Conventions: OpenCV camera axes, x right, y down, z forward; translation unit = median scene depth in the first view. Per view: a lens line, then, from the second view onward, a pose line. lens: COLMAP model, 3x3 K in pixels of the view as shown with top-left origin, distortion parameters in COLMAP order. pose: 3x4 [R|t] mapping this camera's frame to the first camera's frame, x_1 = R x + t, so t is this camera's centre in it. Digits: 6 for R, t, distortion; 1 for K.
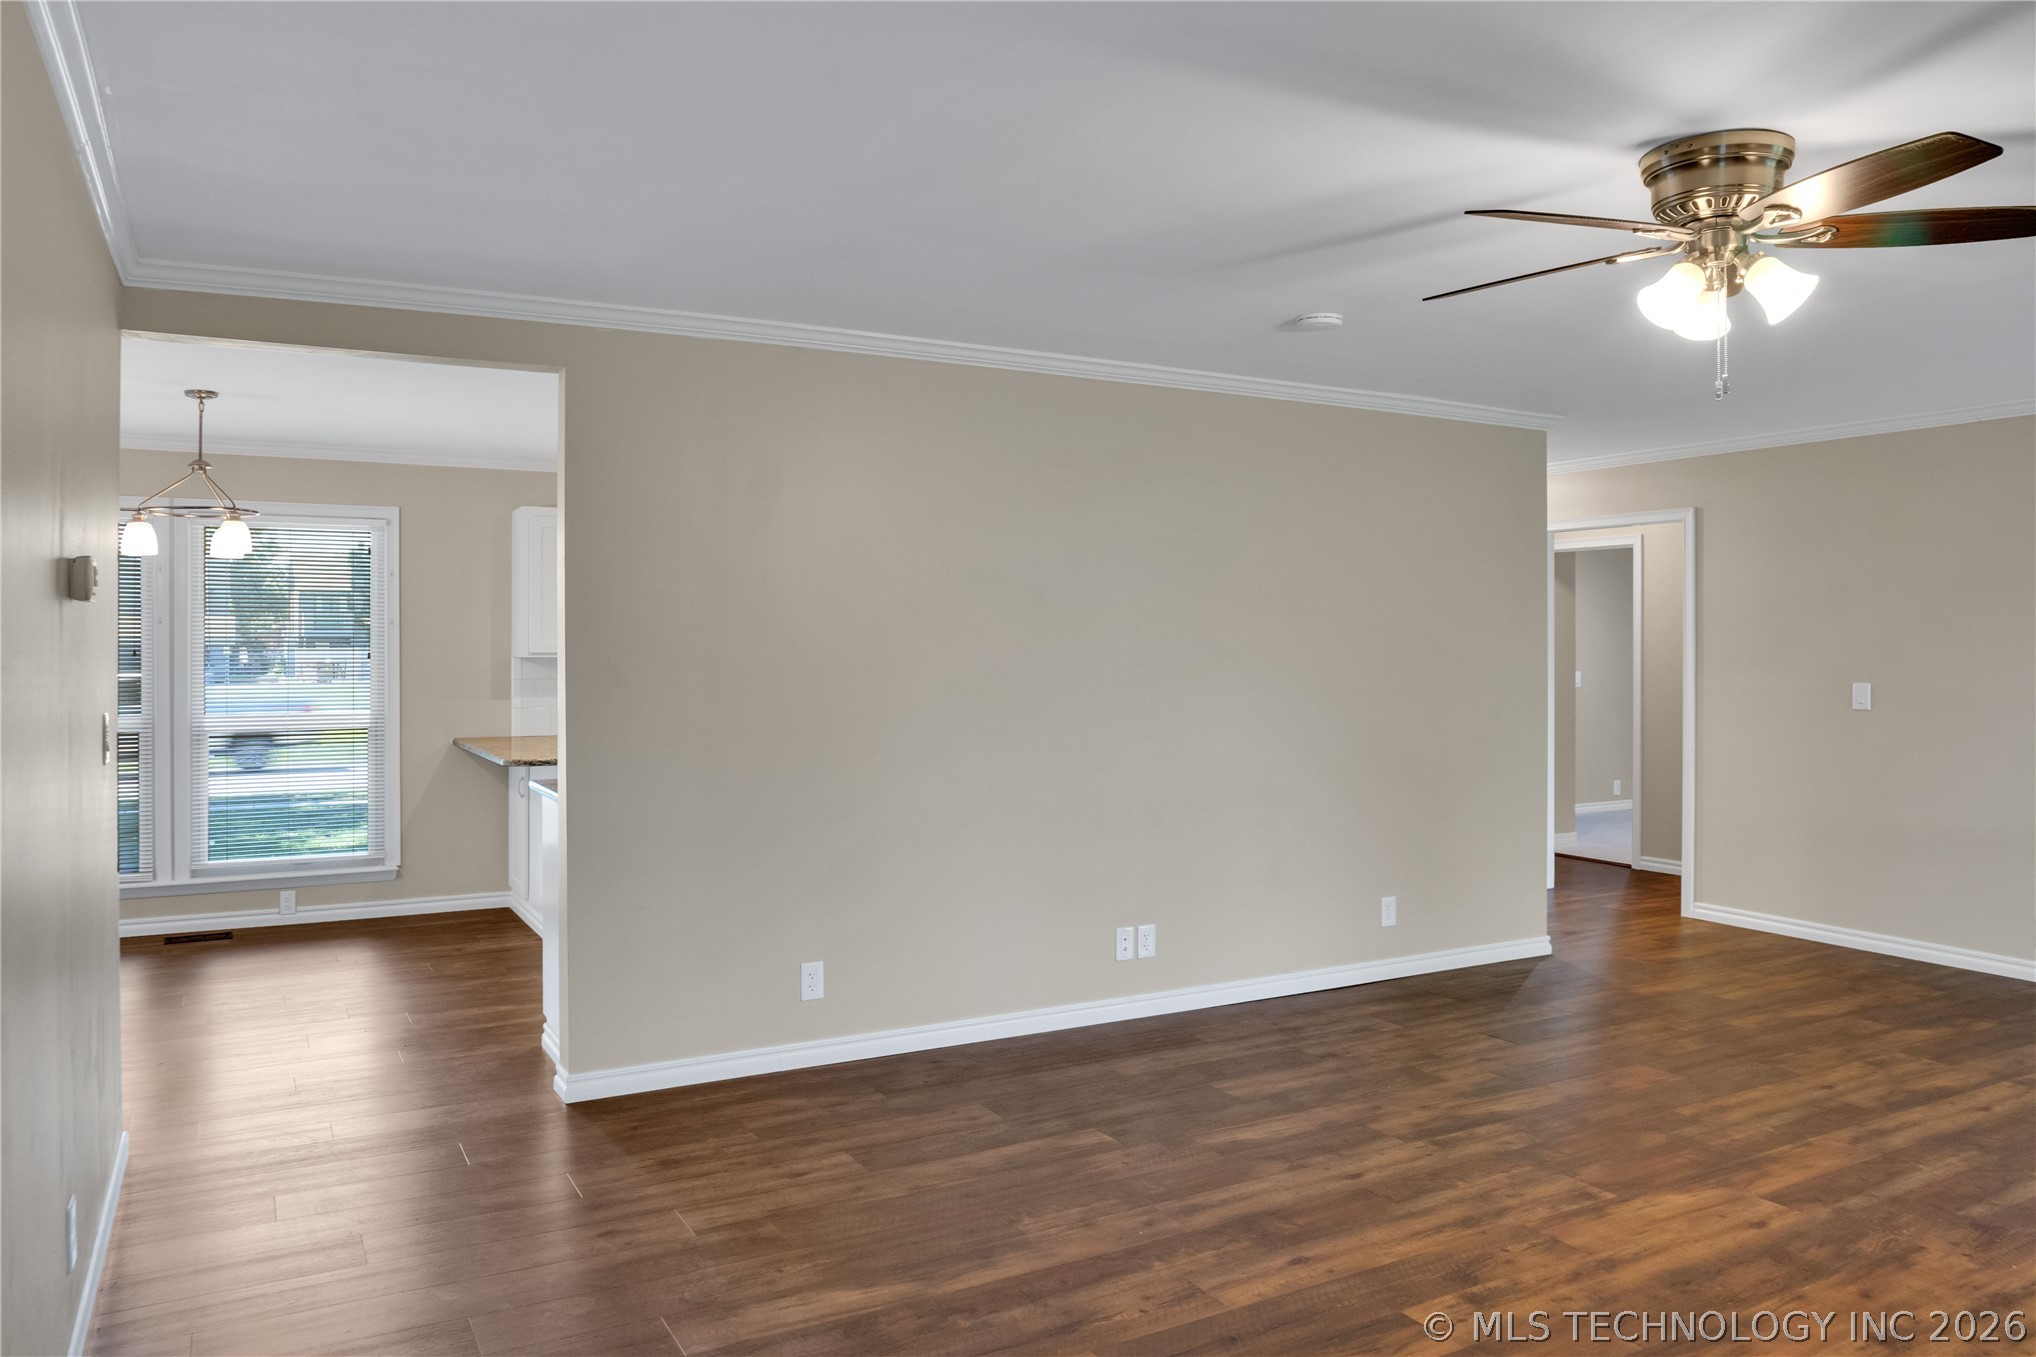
lens RADIAL K [[1431.9, 0, 1011.1], [0, 1431.9, 634.0], [0, 0, 1]] dist [-0.038525, 0.009524]
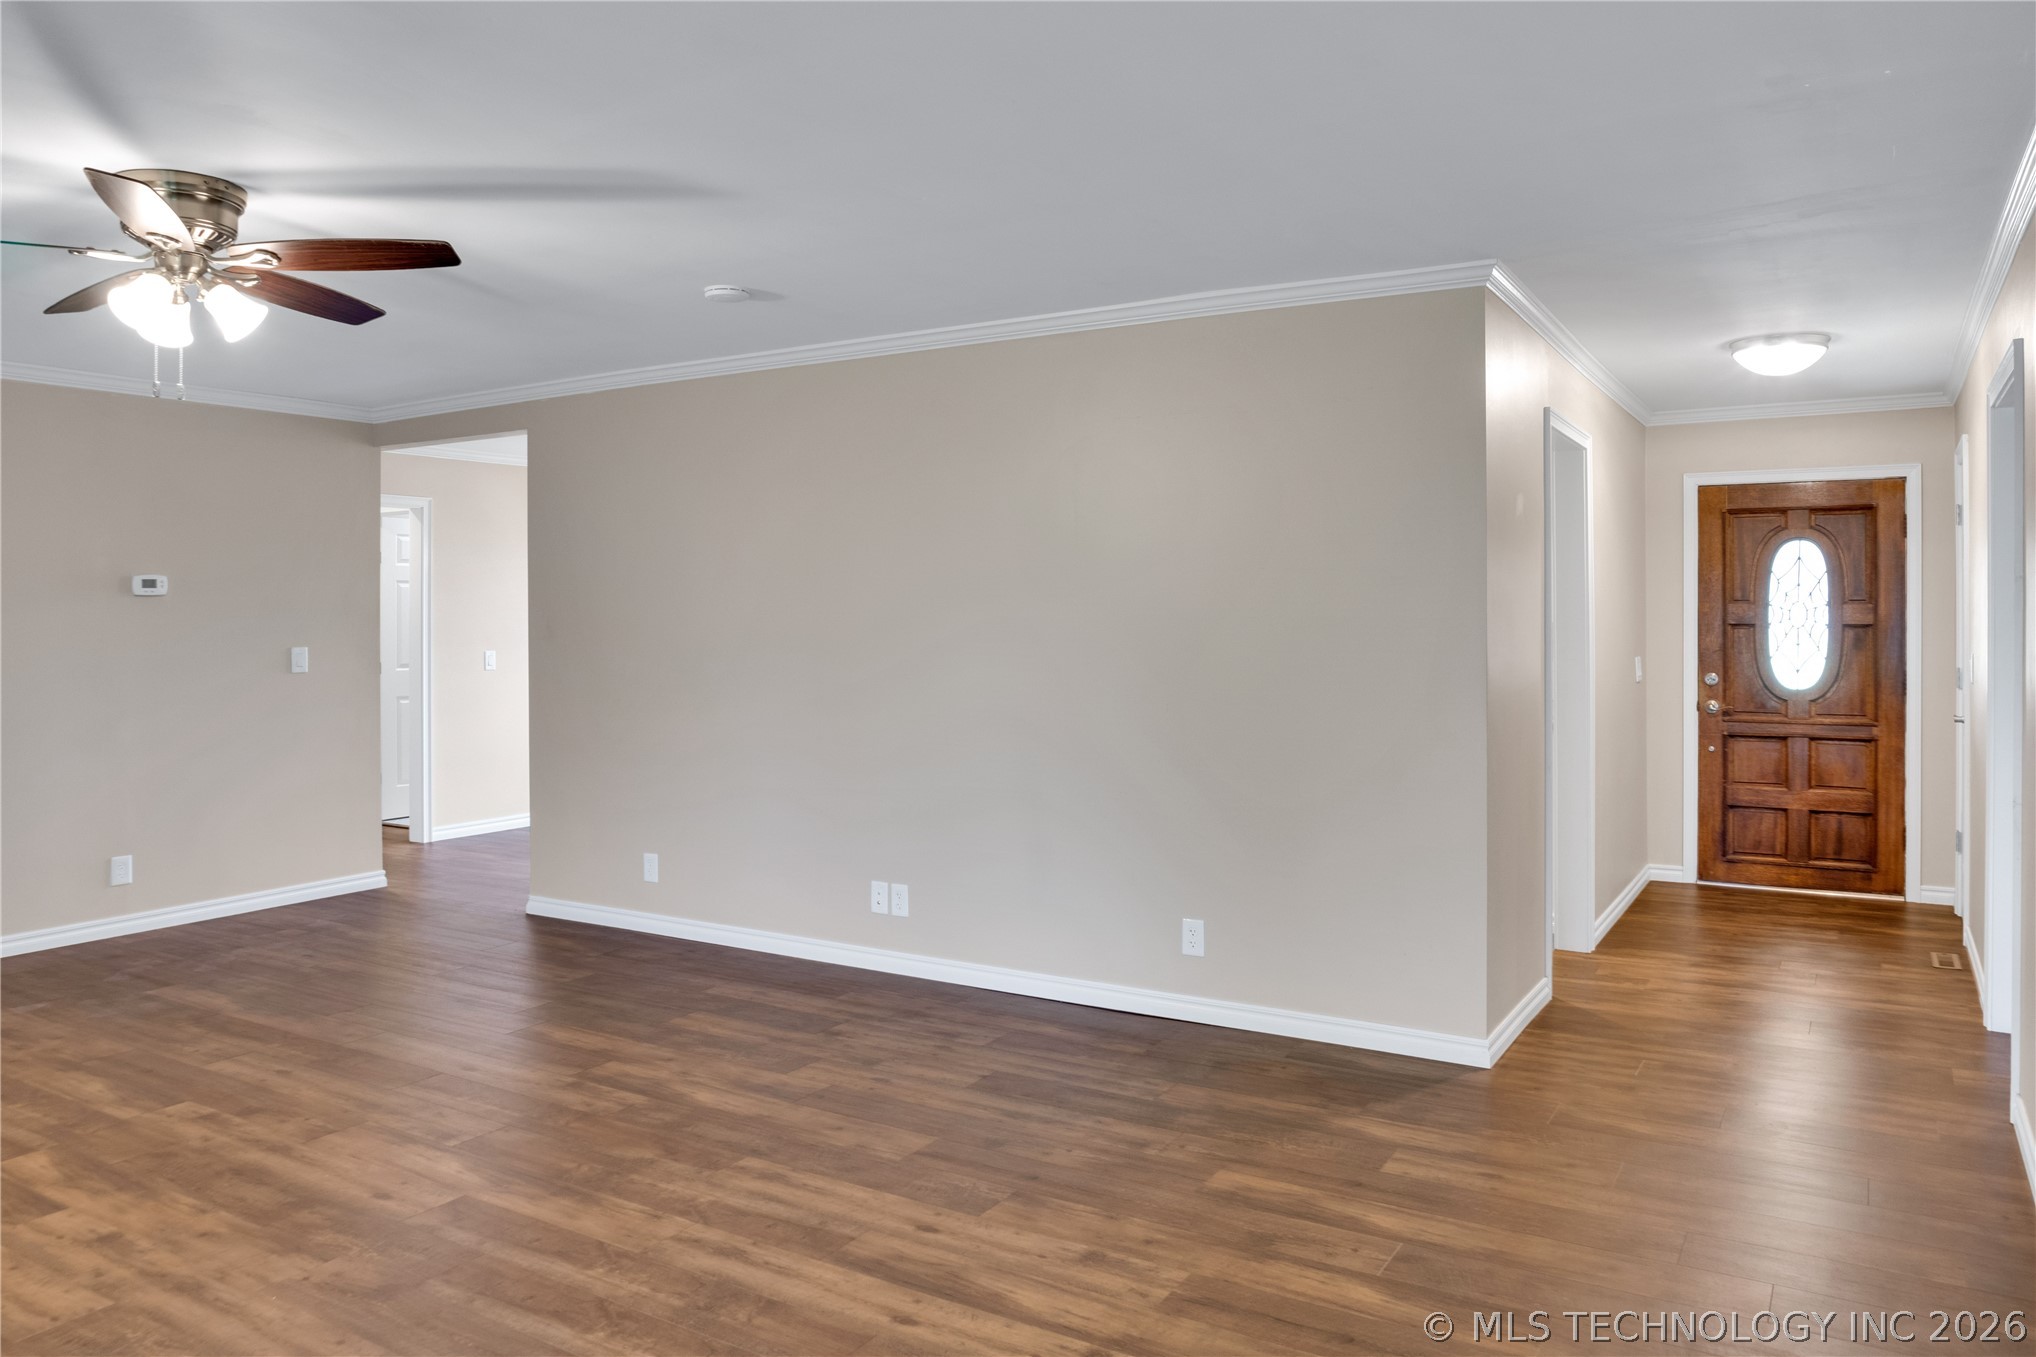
lens RADIAL K [[1427.5, 0, 1008.2], [0, 1427.5, 604.9], [0, 0, 1]] dist [-0.051963, 0.021722]
pose [[0.487629, -0.007443, -0.873019, 1.361005], [0.011117, 0.999936, -0.002316, 0.010605], [0.872980, -0.008576, 0.487680, 0.769005]]
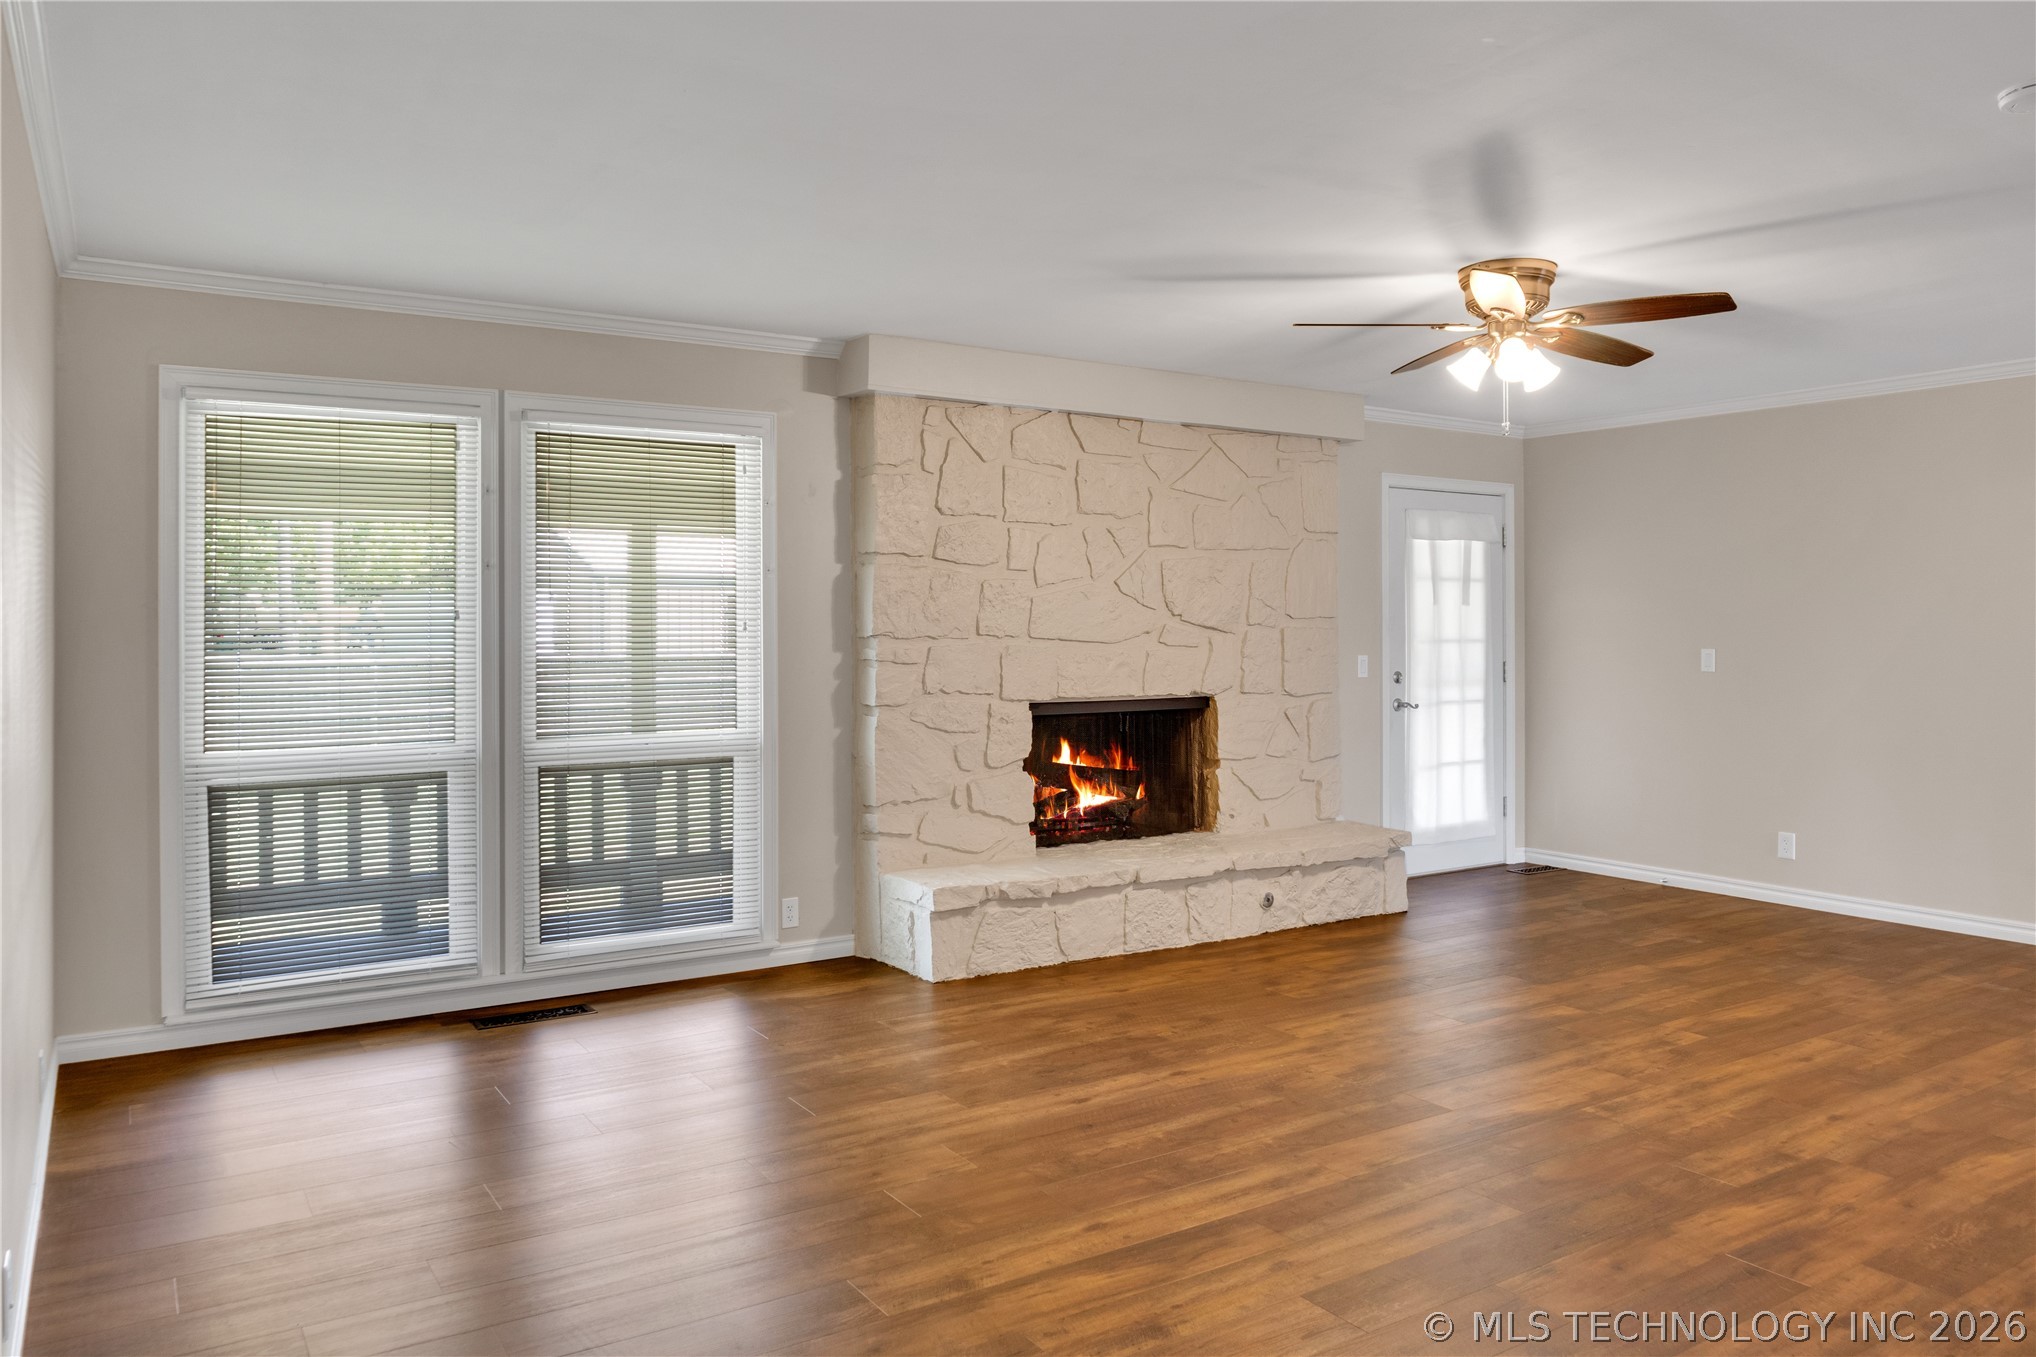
lens RADIAL K [[1429.3, 0, 1020.3], [0, 1429.3, 607.9], [0, 0, 1]] dist [-0.043740, 0.018403]
pose [[-0.997497, -0.002871, -0.070656, 0.830454], [-0.001524, 0.999816, -0.019120, 0.036120], [0.070698, -0.018964, -0.997317, 1.828740]]
